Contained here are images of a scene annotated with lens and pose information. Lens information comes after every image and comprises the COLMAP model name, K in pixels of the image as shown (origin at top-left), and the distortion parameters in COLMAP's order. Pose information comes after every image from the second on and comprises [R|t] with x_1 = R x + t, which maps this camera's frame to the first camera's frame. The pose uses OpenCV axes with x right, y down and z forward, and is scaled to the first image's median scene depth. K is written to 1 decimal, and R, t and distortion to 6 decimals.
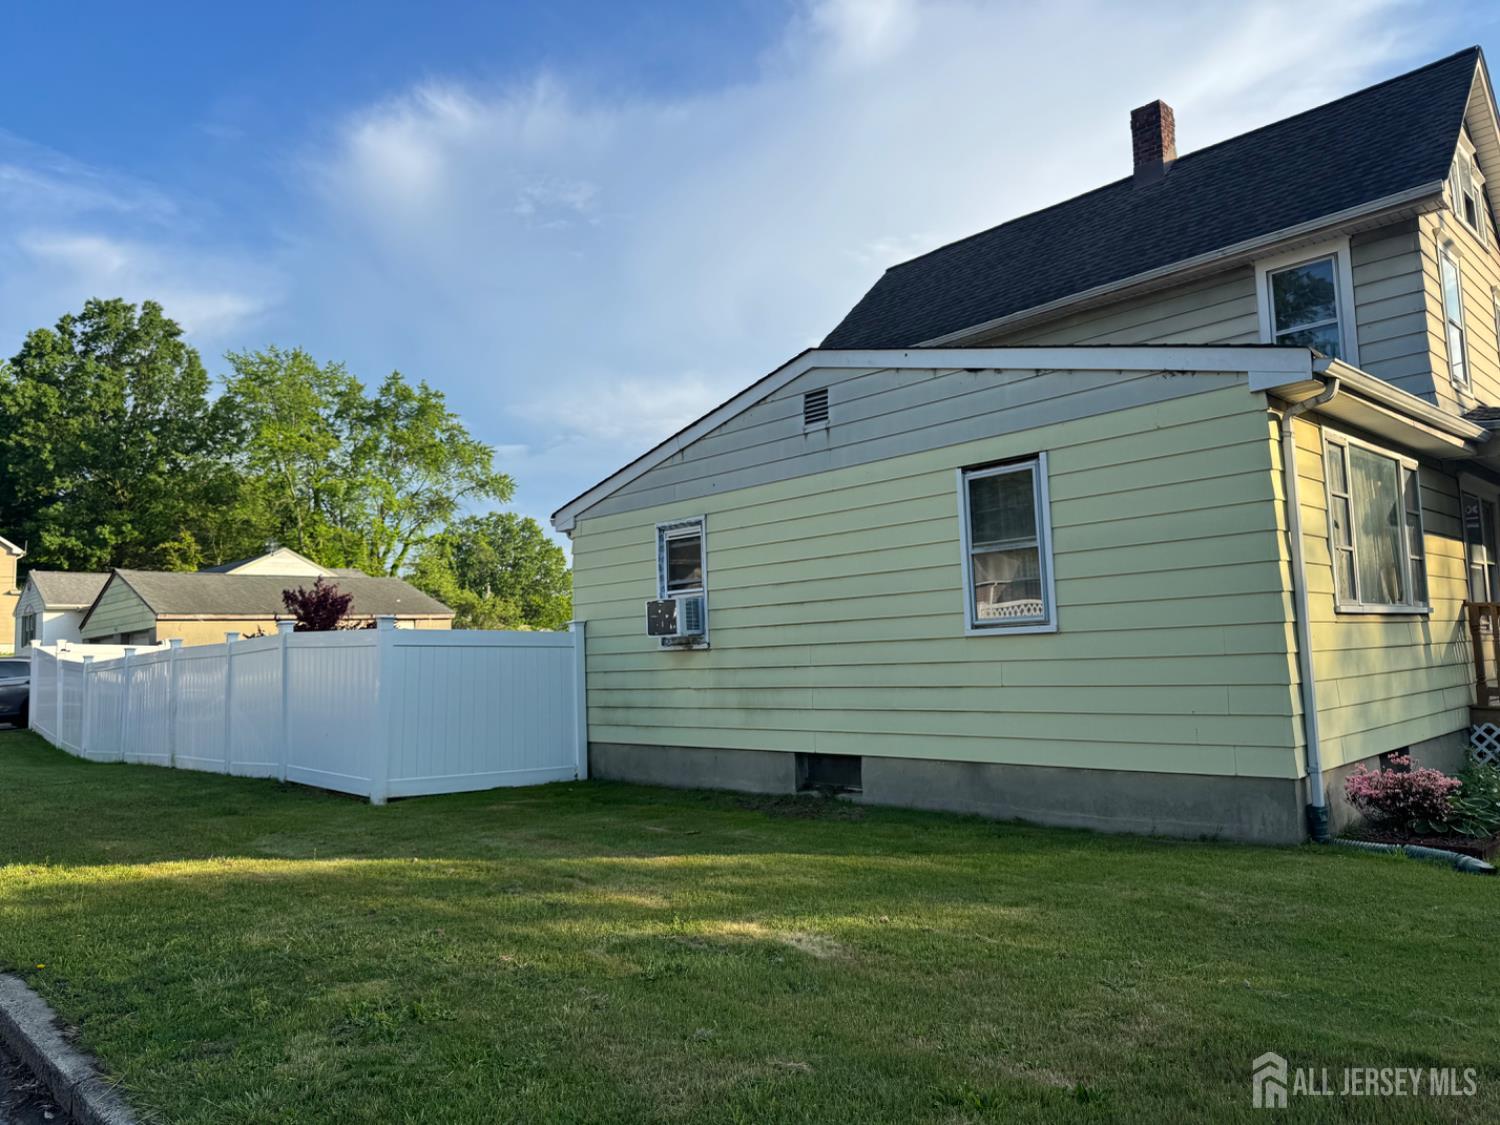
lens RADIAL K [[1056.2, 0, 750.0], [0, 1056.2, 562.5], [0, 0, 1]] dist [0.050642, -0.001038]
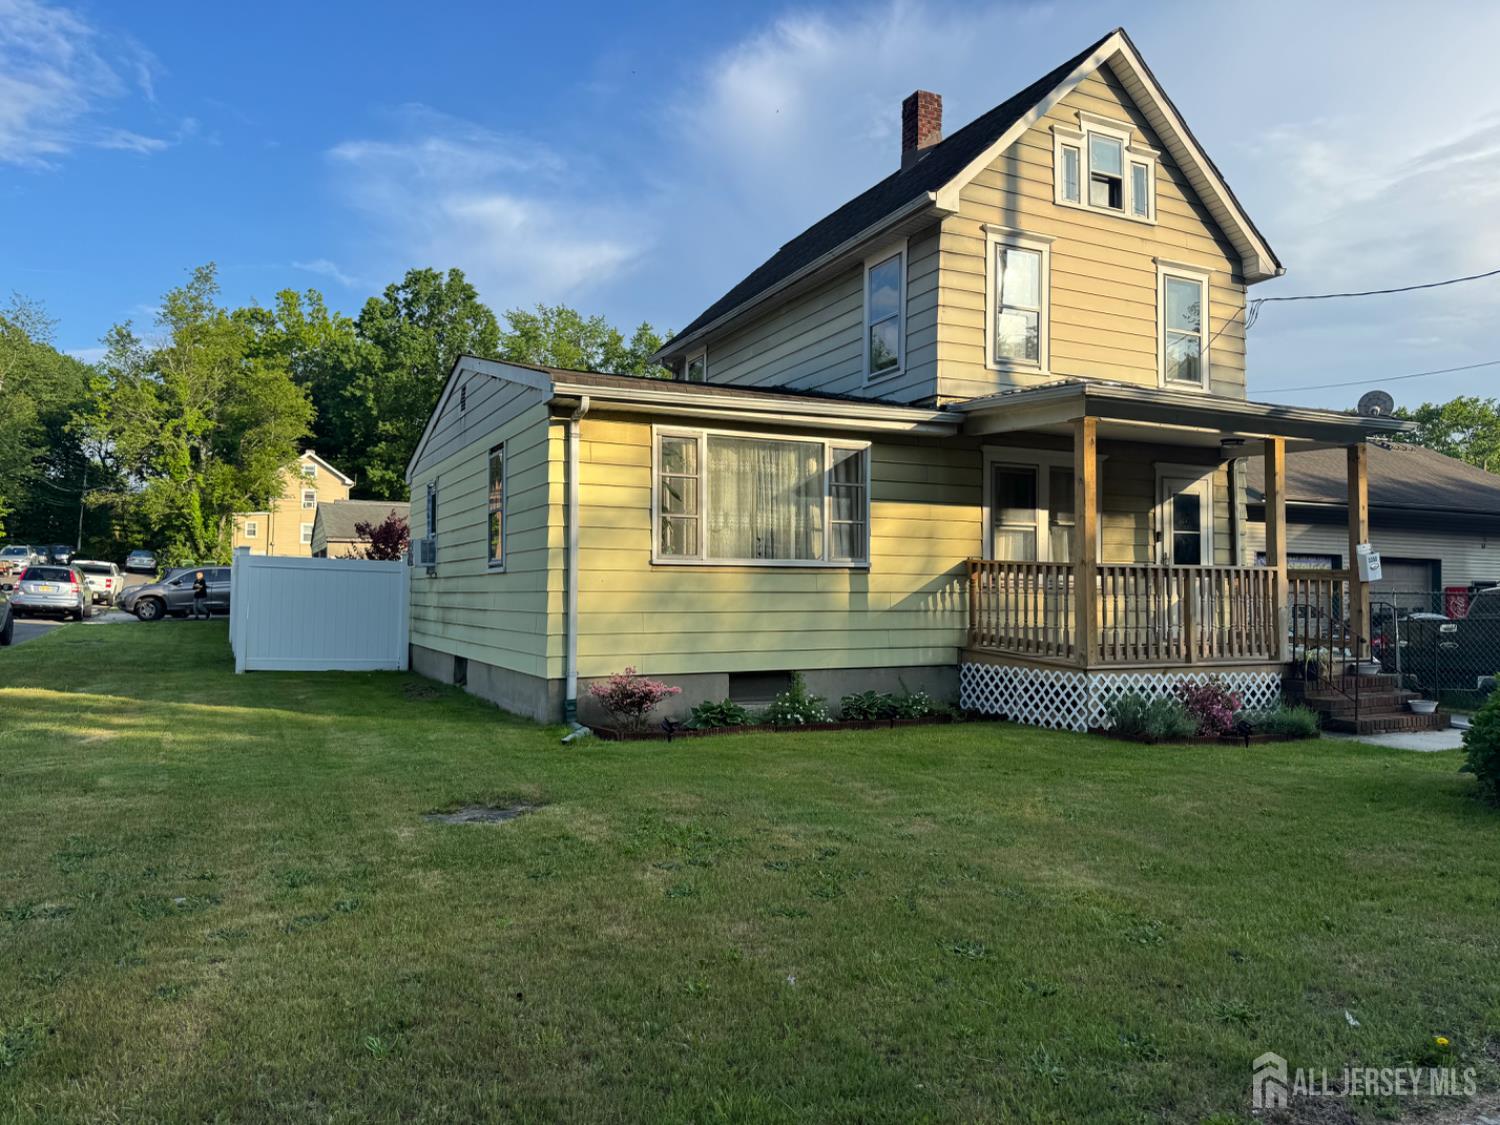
lens RADIAL K [[1048.3, 0, 750.0], [0, 1048.3, 562.5], [0, 0, 1]] dist [0.146198, 0.000887]
pose [[0.948814, 0.034556, -0.313940, 0.133169], [-0.014304, 0.997678, 0.066587, -0.005577], [0.315512, -0.058688, 0.947105, -0.026600]]
